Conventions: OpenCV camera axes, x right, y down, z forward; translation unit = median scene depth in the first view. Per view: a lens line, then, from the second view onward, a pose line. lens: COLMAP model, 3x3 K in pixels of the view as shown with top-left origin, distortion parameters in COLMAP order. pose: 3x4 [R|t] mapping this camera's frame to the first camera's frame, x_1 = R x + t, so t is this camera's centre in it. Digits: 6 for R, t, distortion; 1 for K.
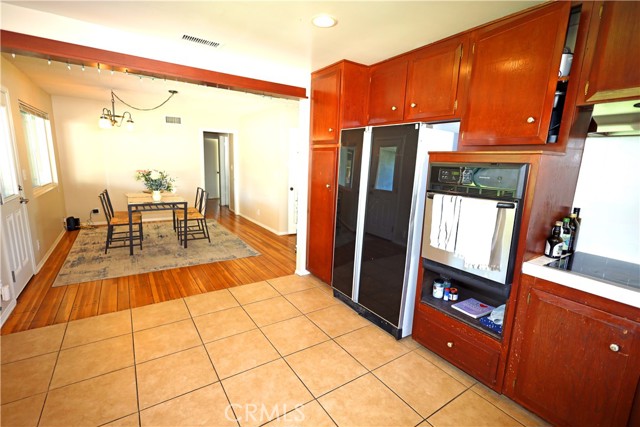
lens RADIAL K [[295.3, 0, 320.6], [0, 295.3, 215.7], [0, 0, 1]] dist [0.000306, 0.000354]
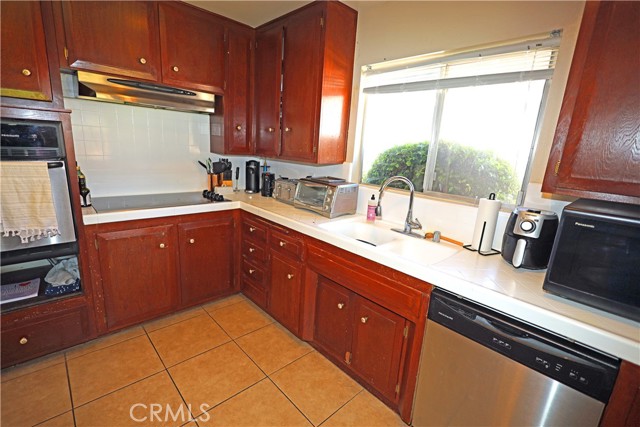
lens RADIAL K [[295.3, 0, 317.4], [0, 295.3, 215.4], [0, 0, 1]] dist [0.000306, 0.000354]
pose [[-0.153989, -0.276326, 0.948647, -0.395245], [0.116661, 0.948299, 0.295161, -0.051324], [-0.981161, 0.156121, -0.113791, 0.227514]]
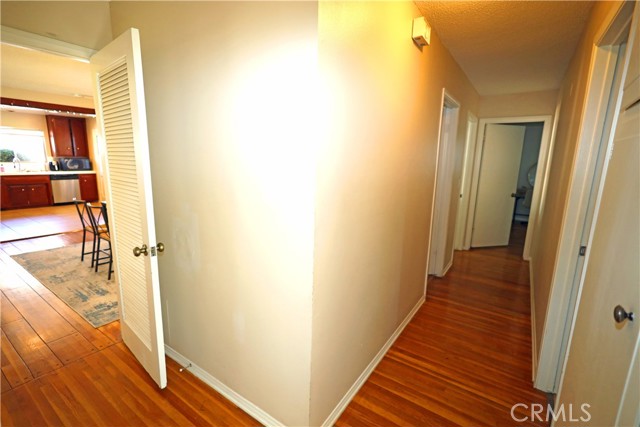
lens RADIAL K [[295.3, 0, 320.9], [0, 295.3, 215.3], [0, 0, 1]] dist [0.000306, 0.000354]
pose [[-0.927293, 0.012965, -0.374112, -1.669935], [-0.125432, 0.930864, 0.343161, -0.935442], [0.352696, 0.365136, -0.861557, 4.615961]]
